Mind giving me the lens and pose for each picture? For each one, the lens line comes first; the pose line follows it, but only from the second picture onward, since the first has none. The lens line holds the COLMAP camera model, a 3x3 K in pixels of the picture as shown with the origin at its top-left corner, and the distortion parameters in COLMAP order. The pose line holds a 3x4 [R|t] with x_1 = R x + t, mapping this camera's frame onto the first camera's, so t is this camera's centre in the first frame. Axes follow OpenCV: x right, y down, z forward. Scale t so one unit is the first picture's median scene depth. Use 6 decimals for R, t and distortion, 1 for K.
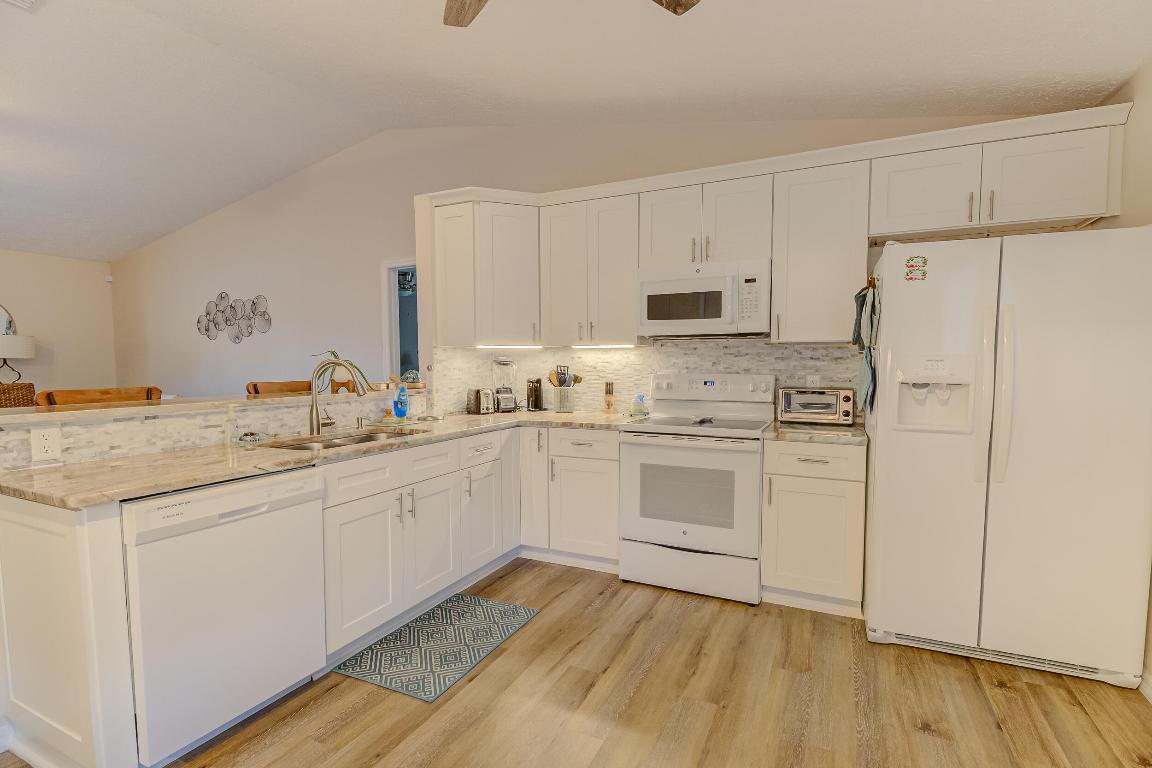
lens RADIAL K [[539.6, 0, 578.8], [0, 539.6, 391.5], [0, 0, 1]] dist [0.005319, -0.000015]
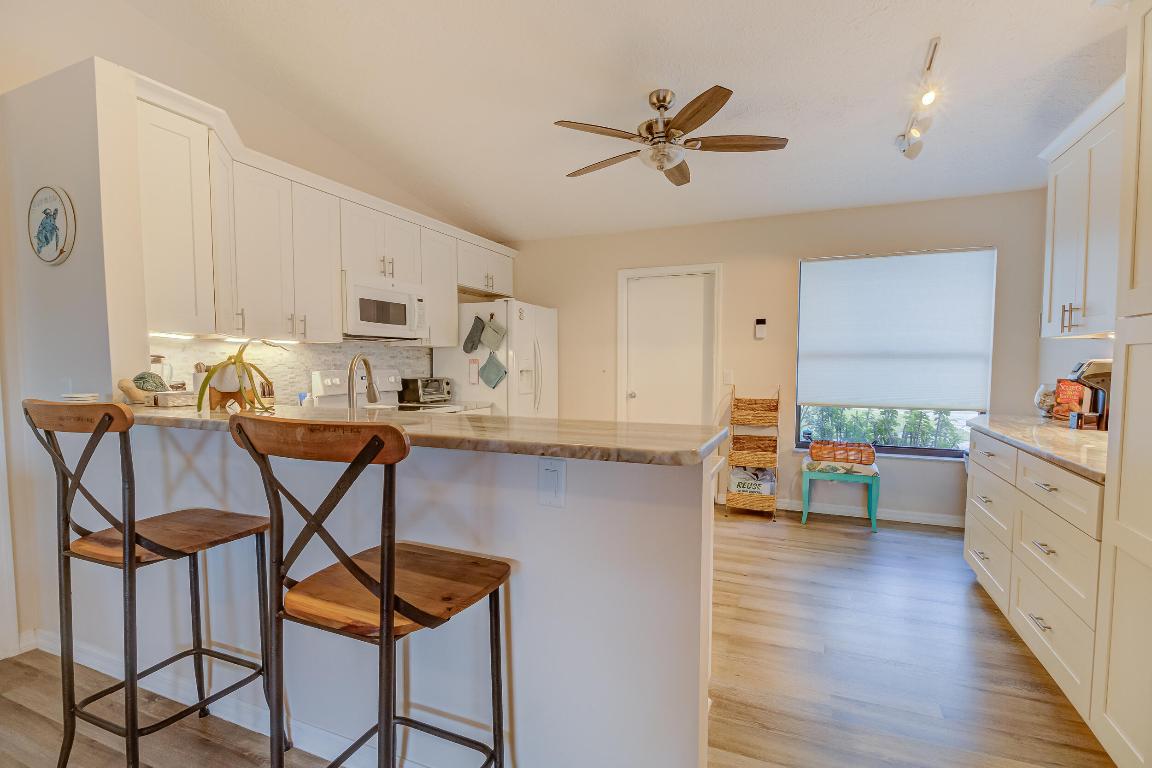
lens RADIAL K [[539.6, 0, 578.7], [0, 539.6, 385.1], [0, 0, 1]] dist [0.005319, -0.000015]
pose [[-0.037094, -0.043179, 0.998378, -0.988017], [0.051550, 0.997653, 0.045063, -0.029877], [-0.997981, 0.053138, -0.034781, 0.608289]]
